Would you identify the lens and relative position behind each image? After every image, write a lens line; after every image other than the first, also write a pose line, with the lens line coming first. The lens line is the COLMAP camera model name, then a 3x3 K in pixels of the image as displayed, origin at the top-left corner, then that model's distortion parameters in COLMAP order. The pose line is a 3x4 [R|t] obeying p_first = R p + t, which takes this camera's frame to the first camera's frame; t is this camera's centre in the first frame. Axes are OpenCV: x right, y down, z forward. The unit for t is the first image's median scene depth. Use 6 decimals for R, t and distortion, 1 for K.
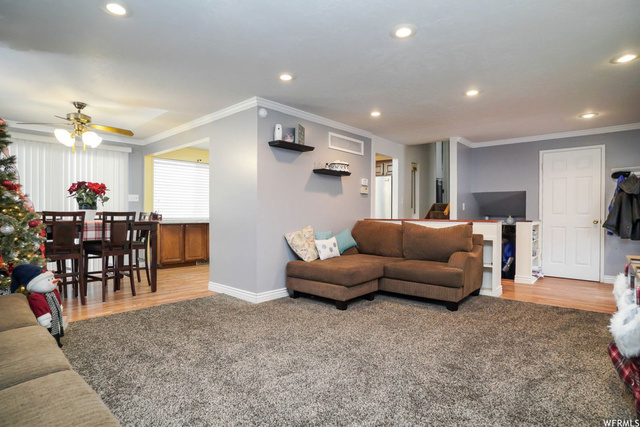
lens RADIAL K [[333.5, 0, 318.4], [0, 333.5, 213.9], [0, 0, 1]] dist [-0.080060, 0.048194]
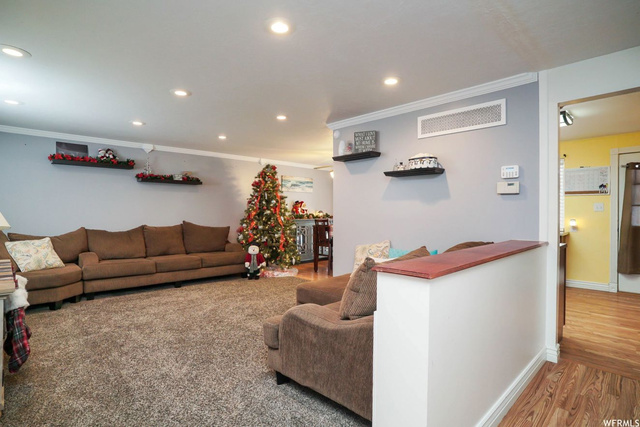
lens RADIAL K [[333.5, 0, 318.4], [0, 333.5, 213.9], [0, 0, 1]] dist [-0.080060, 0.048194]
pose [[-0.067913, 0.002763, -0.997687, 0.907634], [-0.001520, 0.999995, 0.002873, -0.037349], [0.997690, 0.001711, -0.067908, 0.953245]]
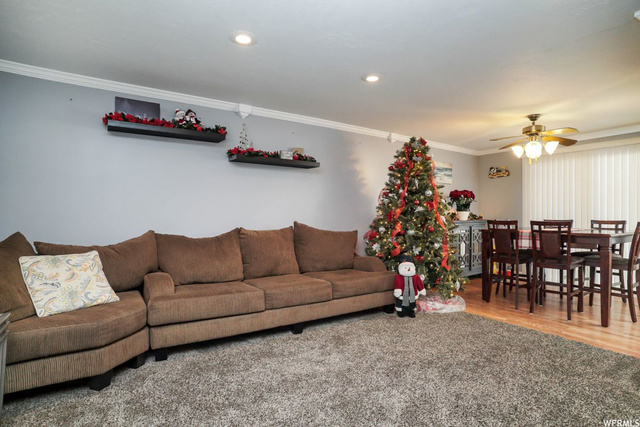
lens RADIAL K [[333.5, 0, 318.4], [0, 333.5, 213.9], [0, 0, 1]] dist [-0.080060, 0.048194]
pose [[-0.245478, -0.007148, -0.969376, 0.414307], [-0.003254, 0.999973, -0.006549, -0.018023], [0.969397, 0.001547, -0.245495, 0.565015]]
